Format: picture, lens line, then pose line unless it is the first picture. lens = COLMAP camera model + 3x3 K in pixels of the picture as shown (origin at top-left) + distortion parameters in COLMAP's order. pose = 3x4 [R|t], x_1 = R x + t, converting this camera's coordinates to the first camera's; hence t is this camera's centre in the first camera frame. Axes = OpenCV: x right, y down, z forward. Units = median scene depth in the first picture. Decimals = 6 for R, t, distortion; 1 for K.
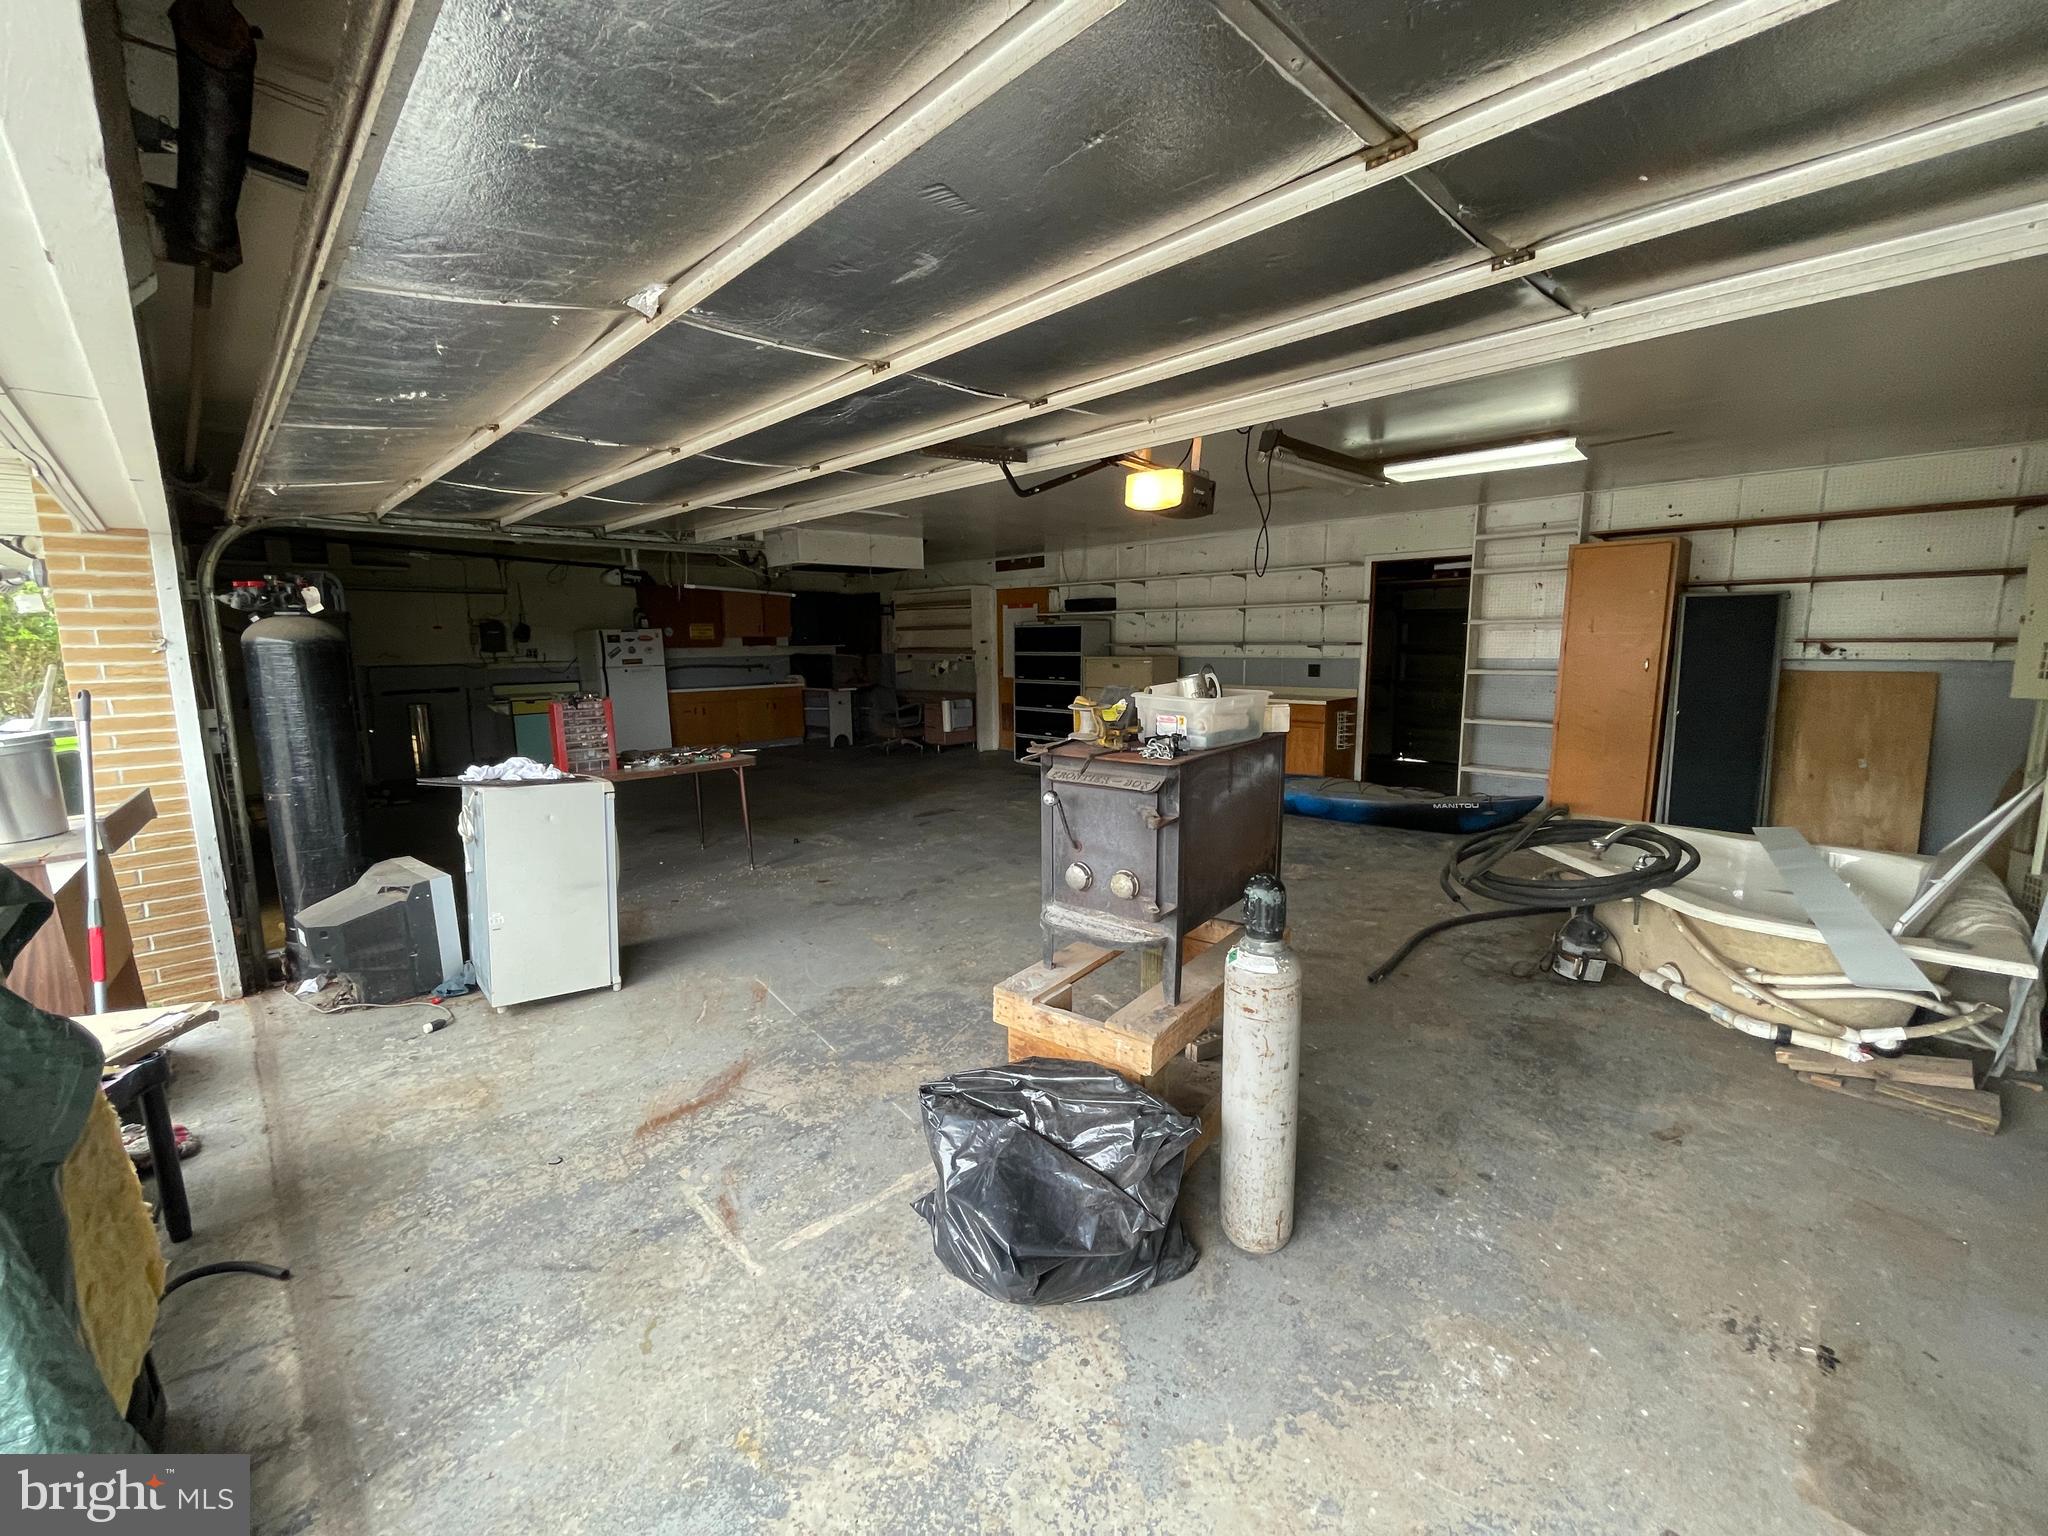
lens RADIAL K [[840.1, 0, 1011.4], [0, 840.1, 759.3], [0, 0, 1]] dist [-0.000495, -0.000201]
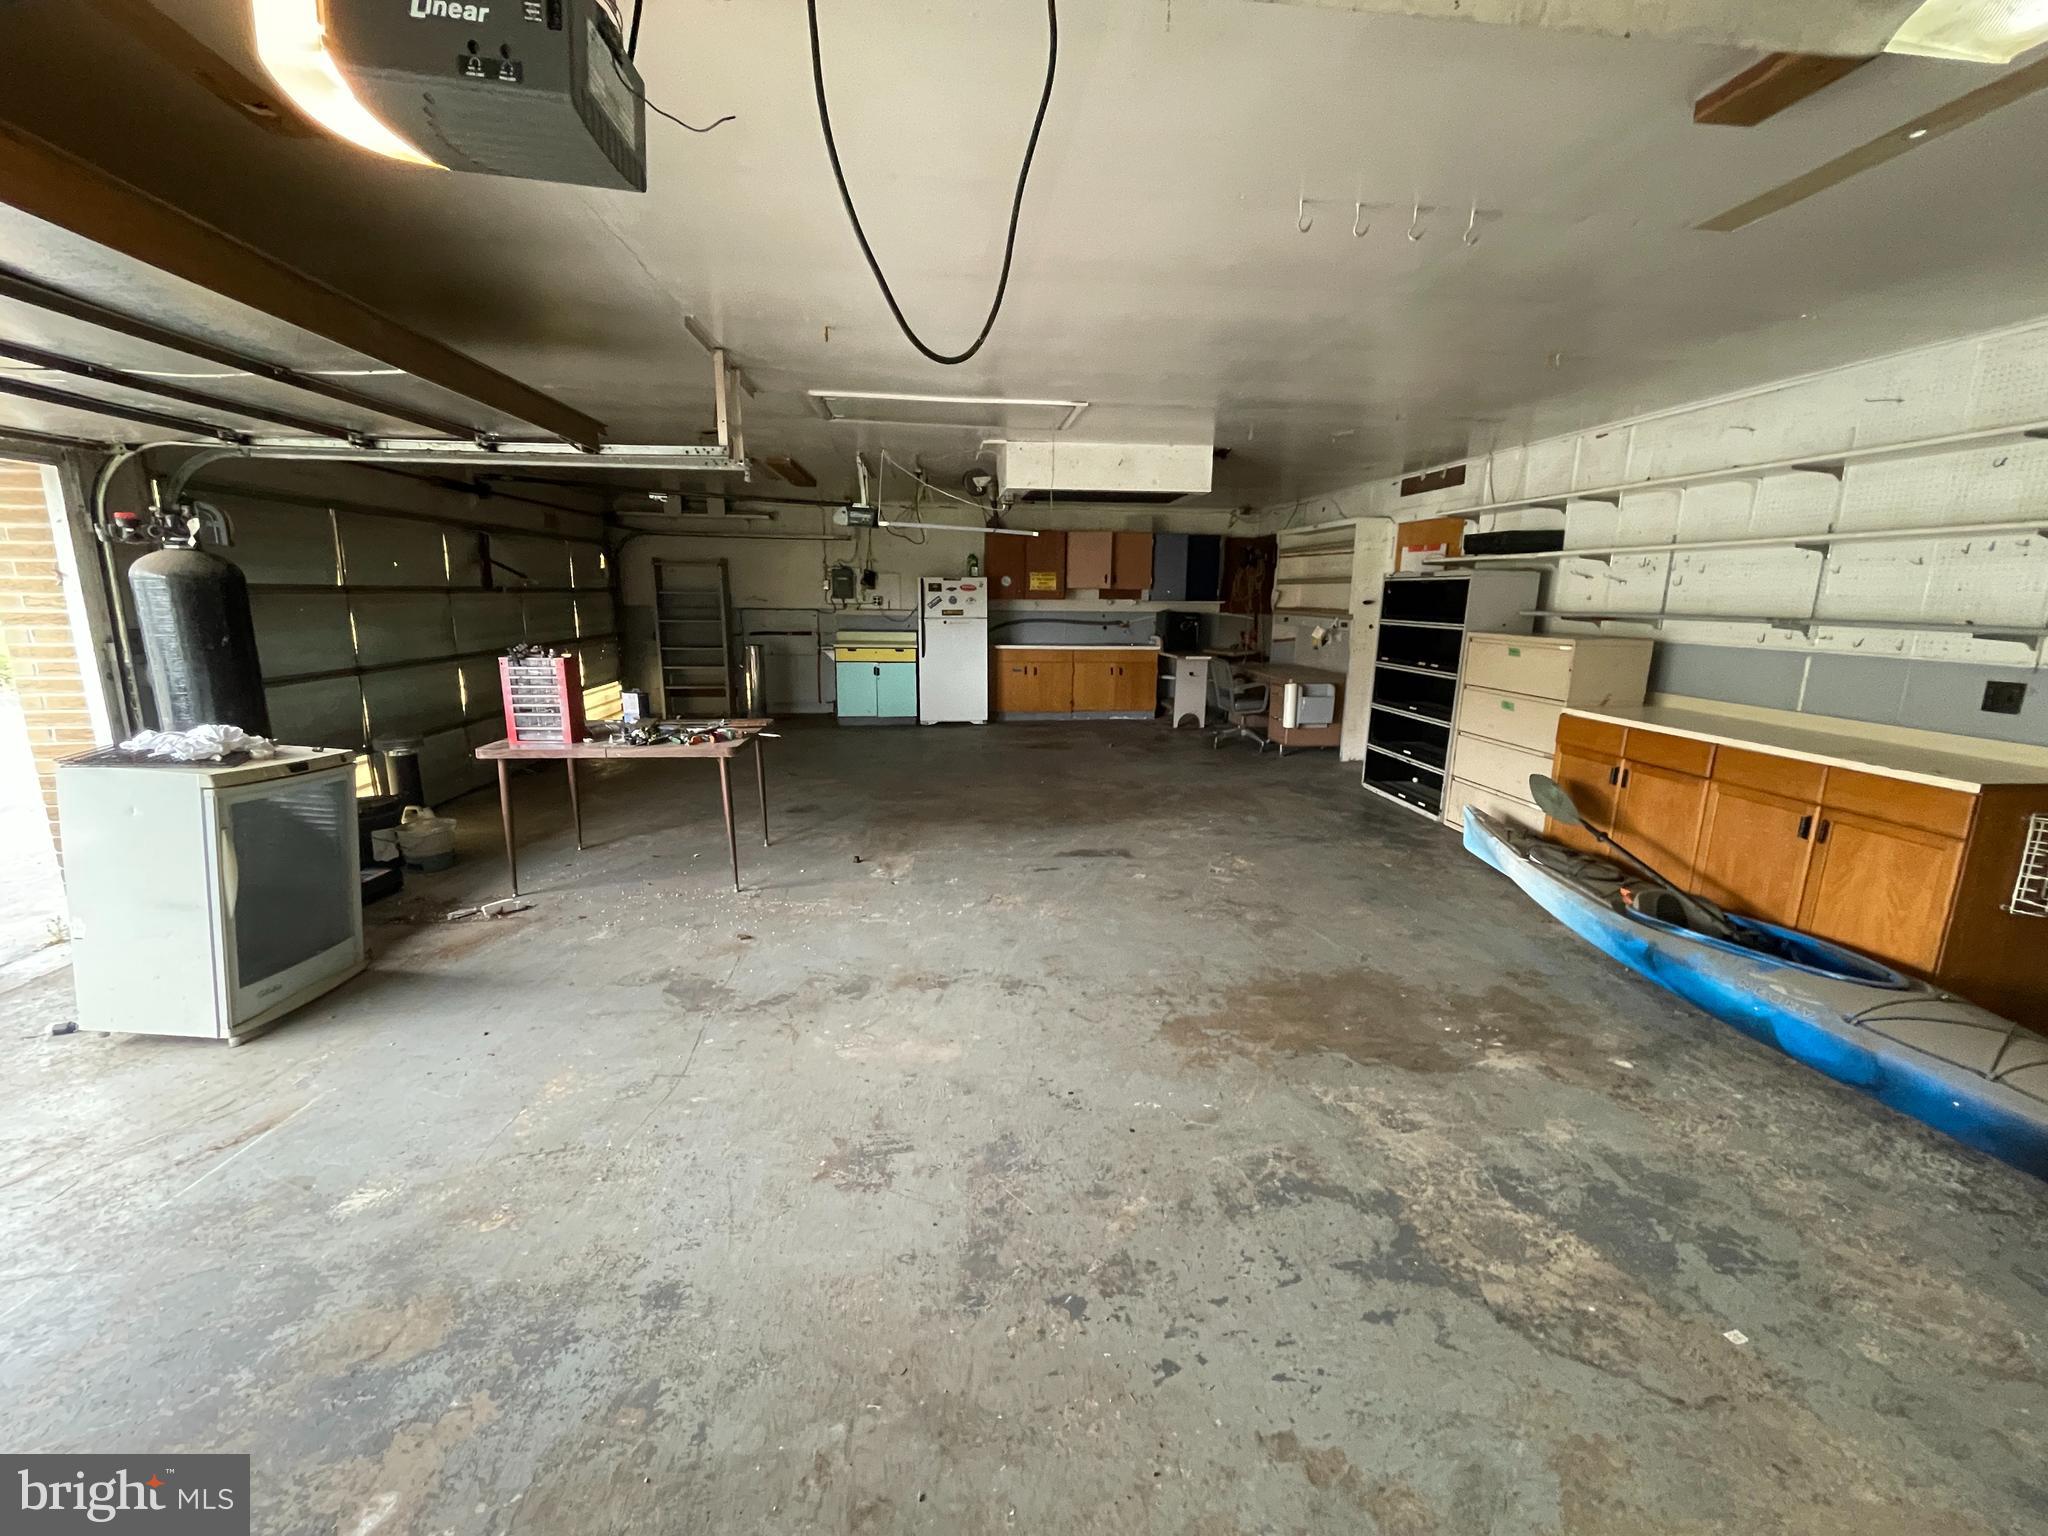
lens RADIAL K [[840.1, 0, 1011.4], [0, 840.1, 759.3], [0, 0, 1]] dist [-0.000495, -0.000201]
pose [[0.781690, 0.142932, -0.607068, 0.191227], [-0.110995, 0.989728, 0.090106, -0.048410], [0.613711, -0.003054, 0.789525, 0.318089]]
